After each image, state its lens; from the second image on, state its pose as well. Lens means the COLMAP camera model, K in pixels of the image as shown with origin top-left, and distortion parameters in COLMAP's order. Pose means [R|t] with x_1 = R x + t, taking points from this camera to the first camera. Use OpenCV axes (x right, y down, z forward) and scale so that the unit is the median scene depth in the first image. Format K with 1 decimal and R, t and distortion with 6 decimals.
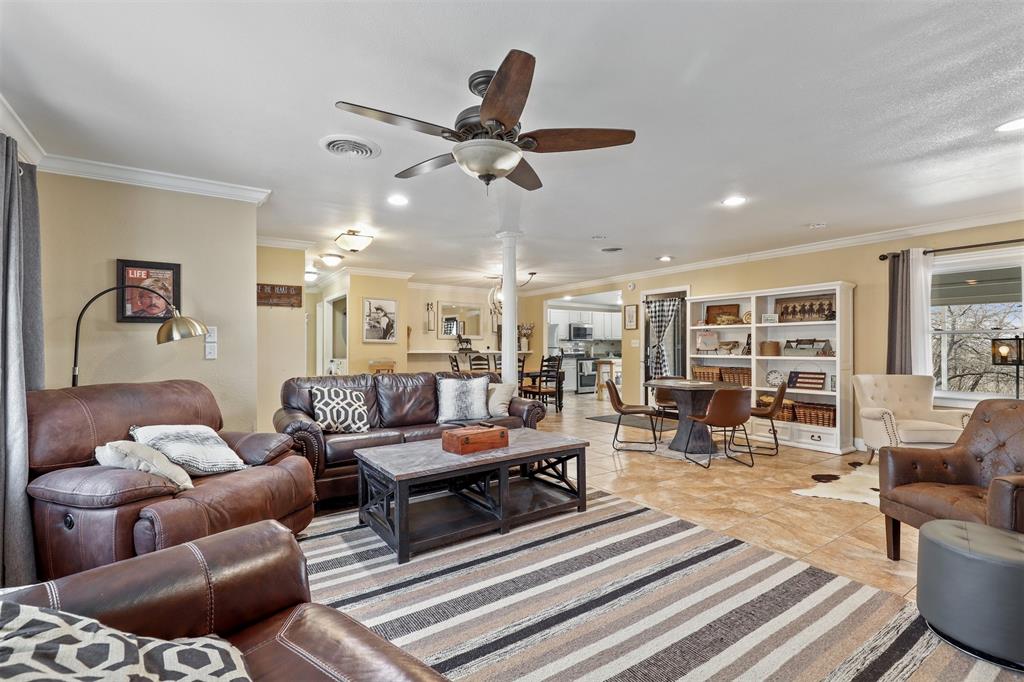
lens RADIAL K [[463.0, 0, 508.7], [0, 463.0, 342.5], [0, 0, 1]] dist [0.000543, -0.000772]
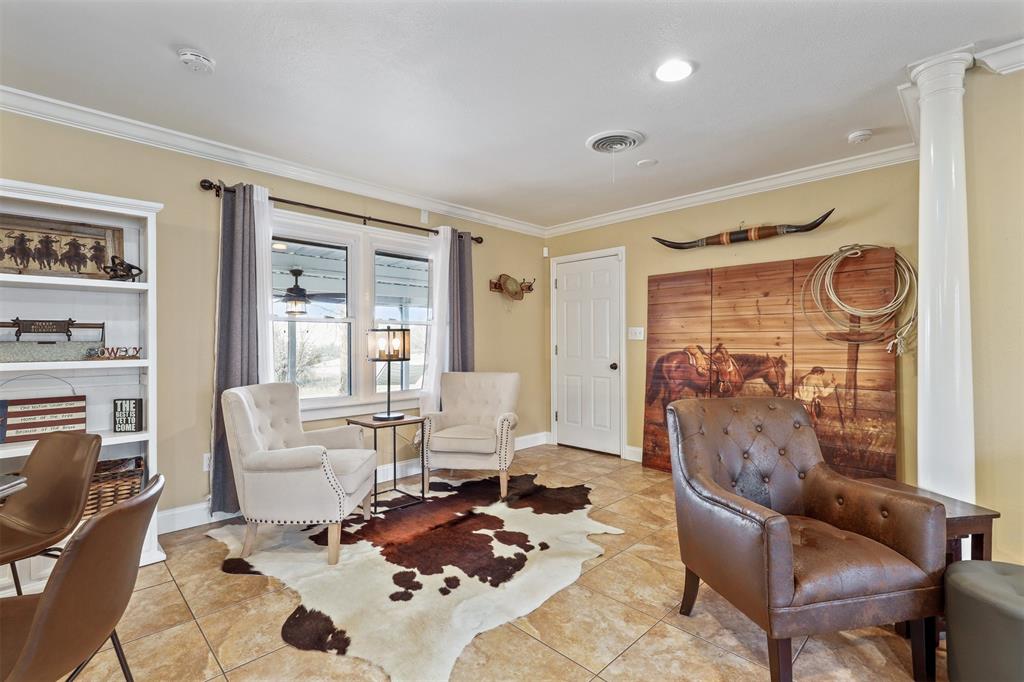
lens RADIAL K [[463.0, 0, 507.4], [0, 463.0, 337.0], [0, 0, 1]] dist [0.000543, -0.000772]
pose [[-0.184338, 0.011146, 0.982800, 0.121754], [-0.006538, 0.999900, -0.012566, 0.008495], [-0.982841, -0.008742, -0.184247, 0.523747]]
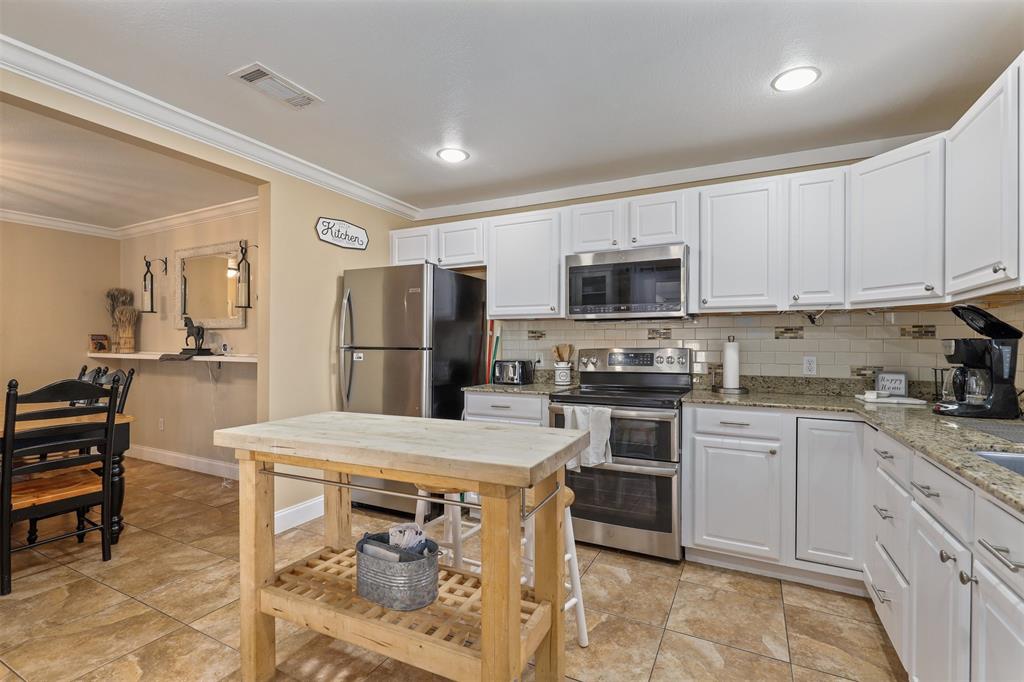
lens RADIAL K [[463.0, 0, 513.7], [0, 463.0, 340.6], [0, 0, 1]] dist [0.000543, -0.000772]
pose [[0.483034, -0.006961, -0.875574, 0.585764], [0.010465, 0.999943, -0.002177, 0.012343], [0.875539, -0.008112, 0.483079, 1.432422]]
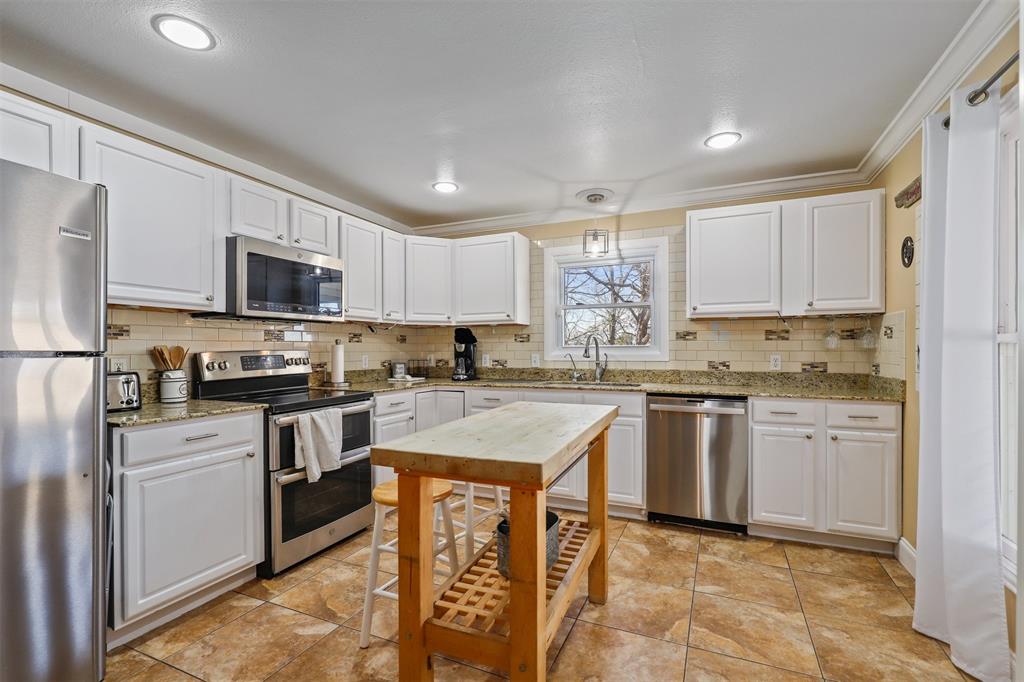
lens RADIAL K [[463.0, 0, 510.3], [0, 463.0, 348.8], [0, 0, 1]] dist [0.000543, -0.000772]
pose [[0.849709, -0.002584, 0.527245, 0.218533], [-0.004565, 0.999914, 0.012258, 0.012405], [-0.527232, -0.012823, 0.849625, 1.280370]]
